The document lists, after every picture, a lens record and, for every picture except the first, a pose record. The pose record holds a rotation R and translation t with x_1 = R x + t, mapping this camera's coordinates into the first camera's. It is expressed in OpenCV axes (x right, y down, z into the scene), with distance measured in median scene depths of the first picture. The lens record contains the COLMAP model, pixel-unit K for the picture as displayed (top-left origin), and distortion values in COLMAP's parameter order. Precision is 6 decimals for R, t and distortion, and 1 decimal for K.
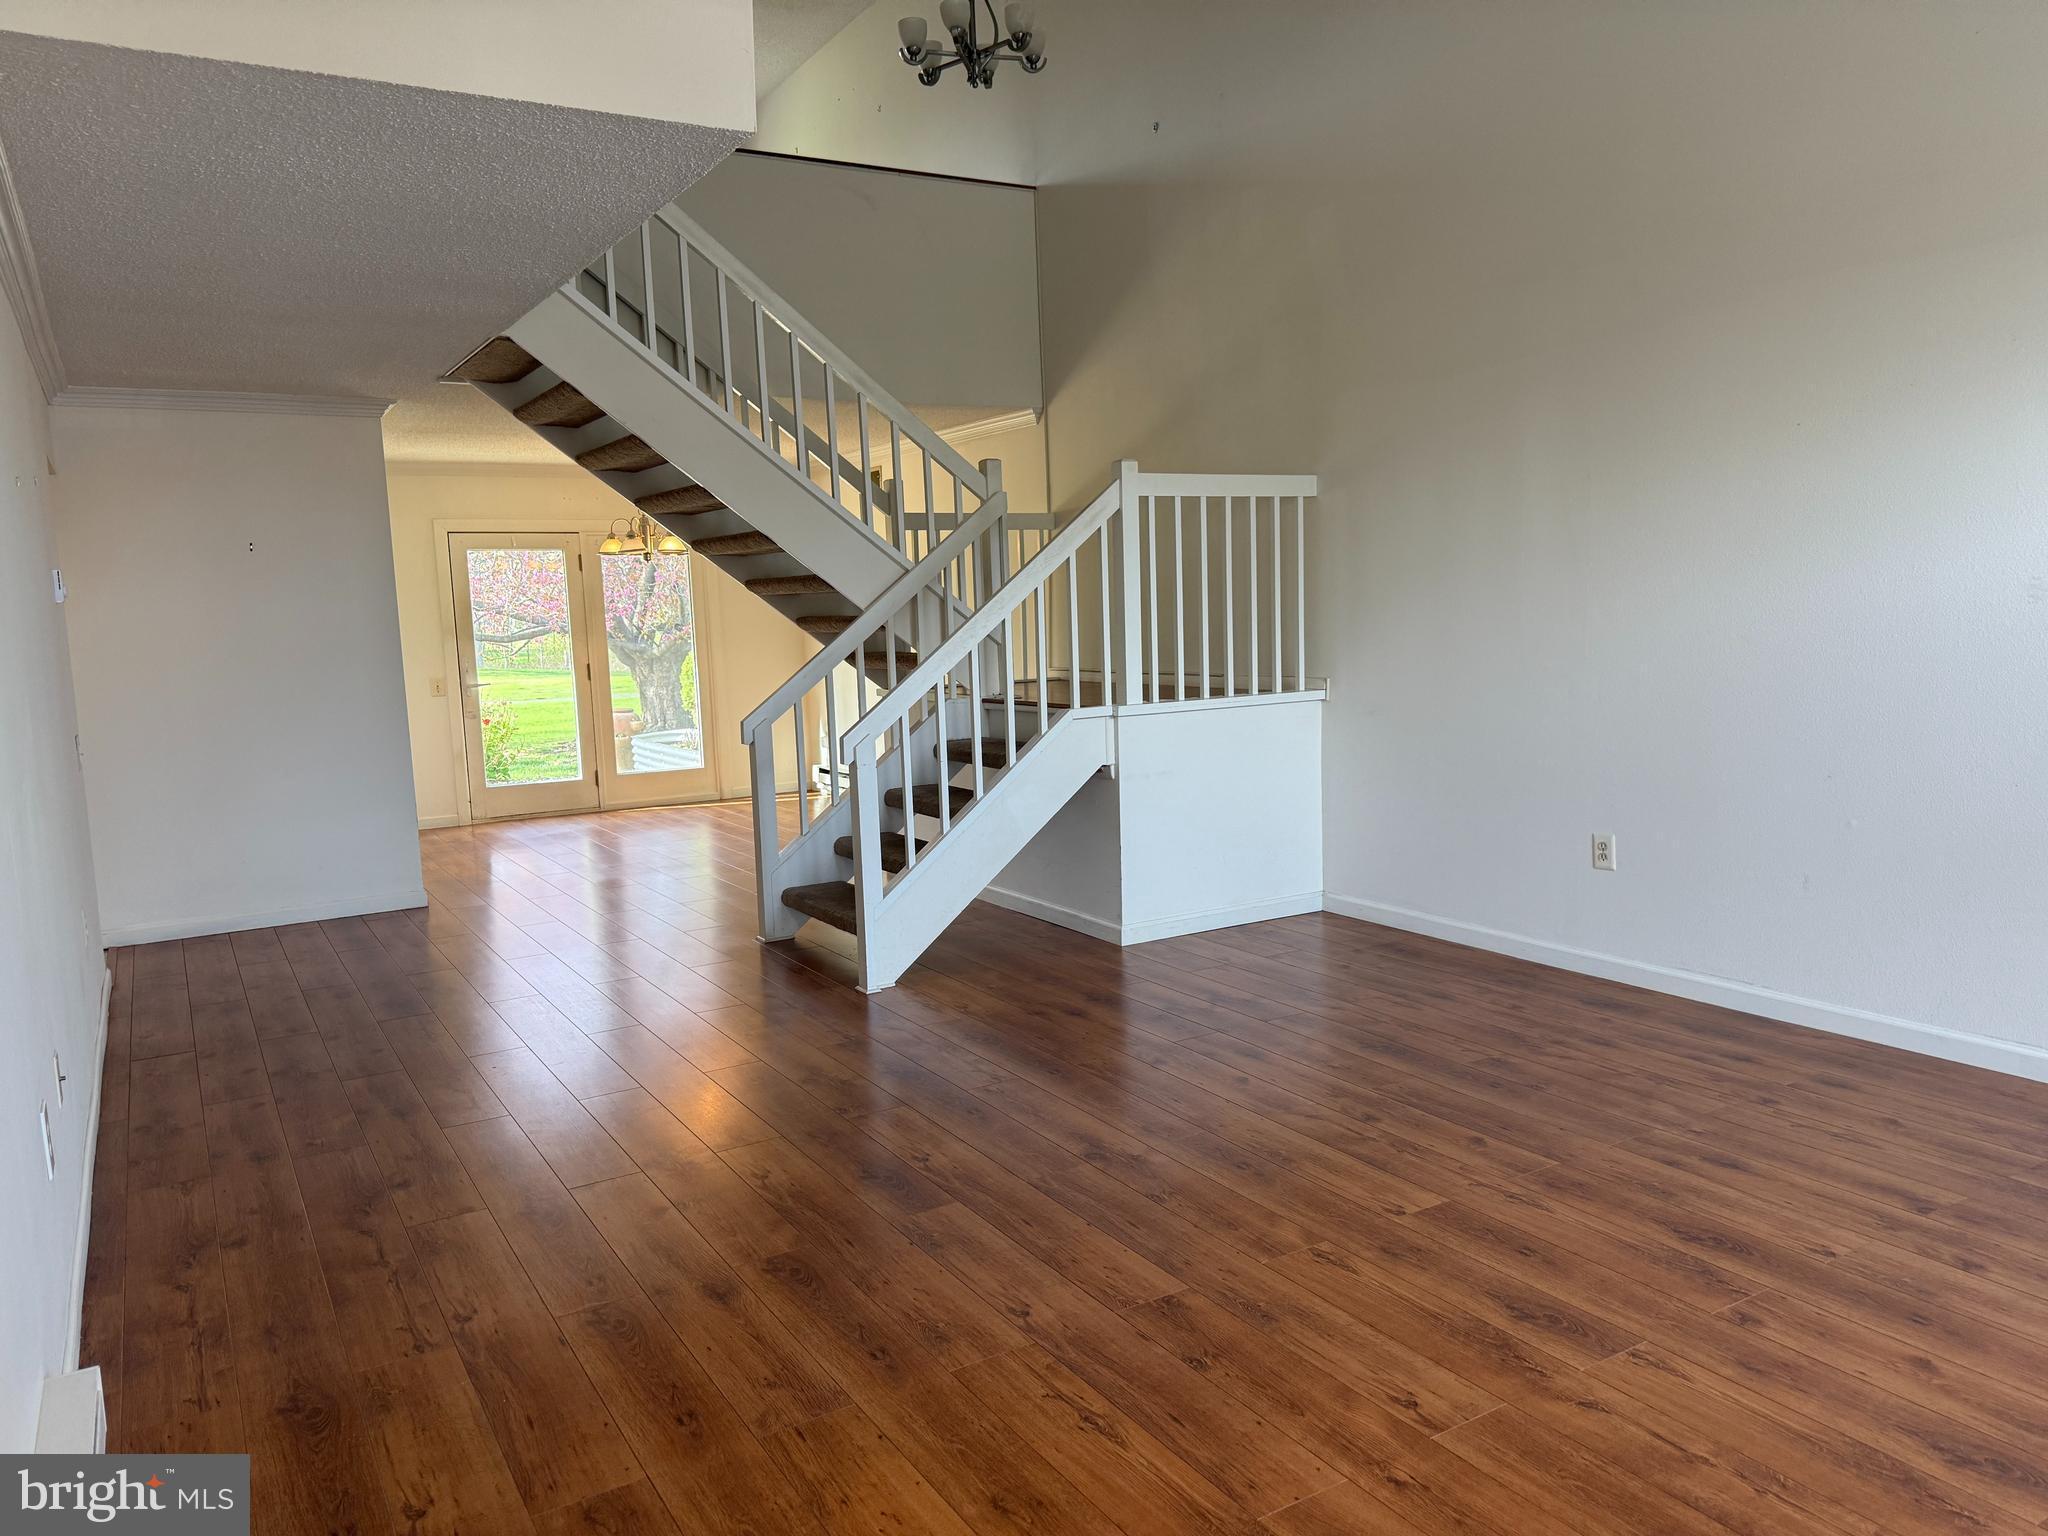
lens RADIAL K [[1475.7, 0, 1031.5], [0, 1475.7, 779.2], [0, 0, 1]] dist [0.071910, -0.067250]
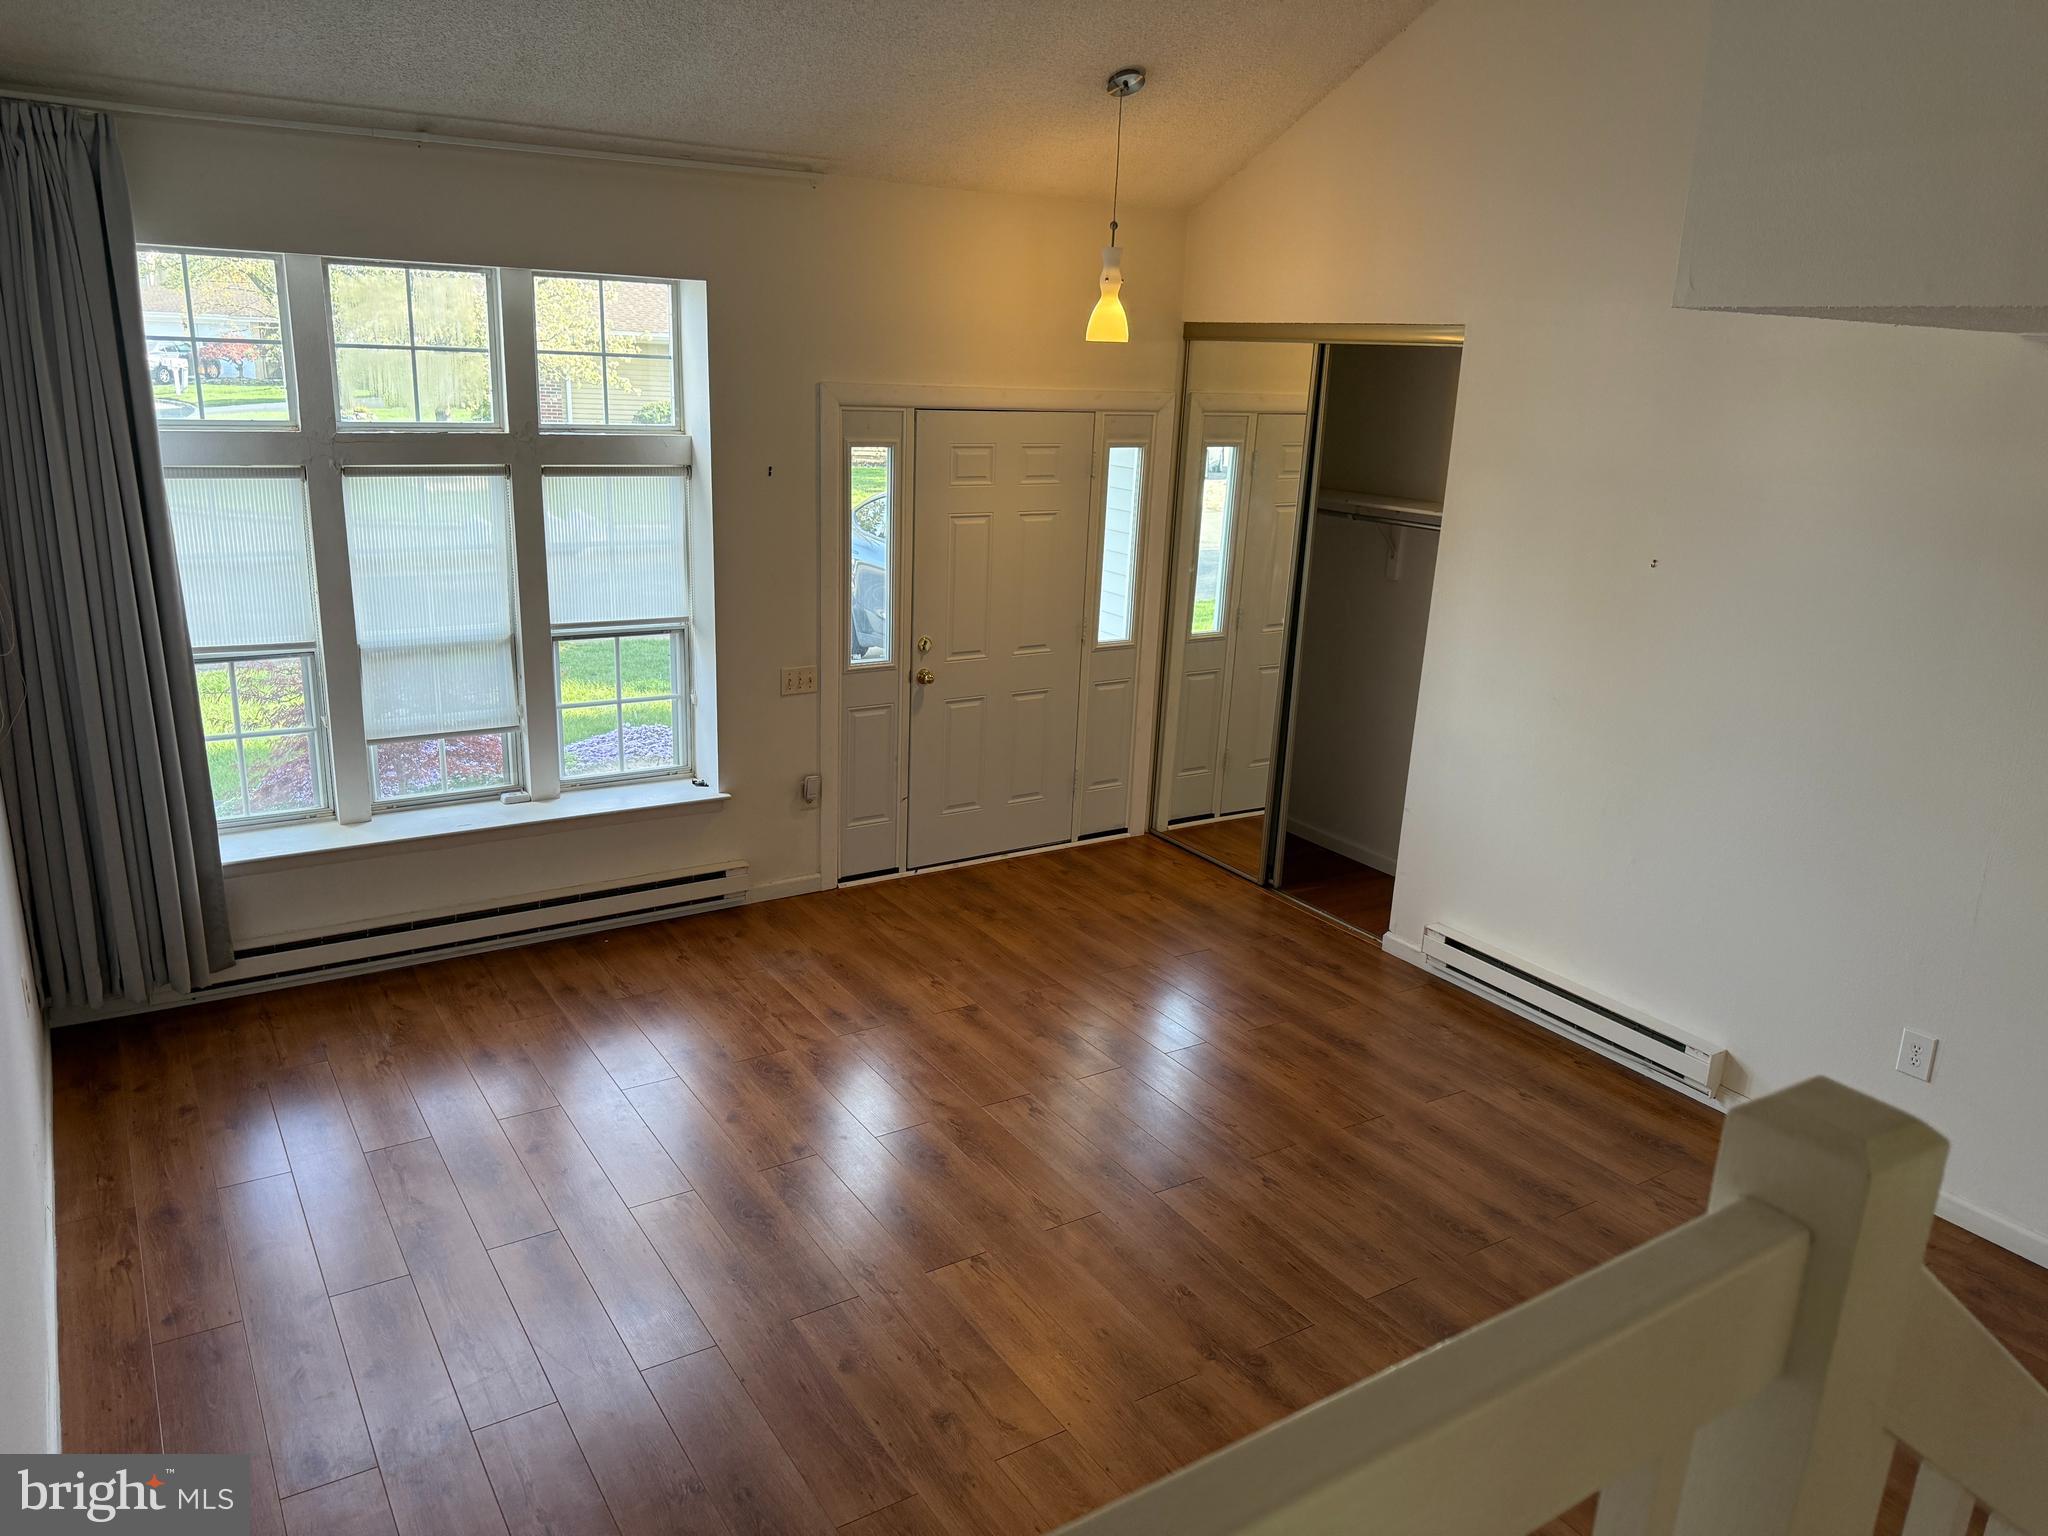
lens RADIAL K [[1475.7, 0, 1040.6], [0, 1475.7, 791.4], [0, 0, 1]] dist [0.071910, -0.067250]
pose [[-0.999335, 0.006654, -0.035863, 0.196859], [-0.008302, 0.915911, 0.401296, -0.427431], [0.035517, 0.401327, -0.915246, 1.602206]]
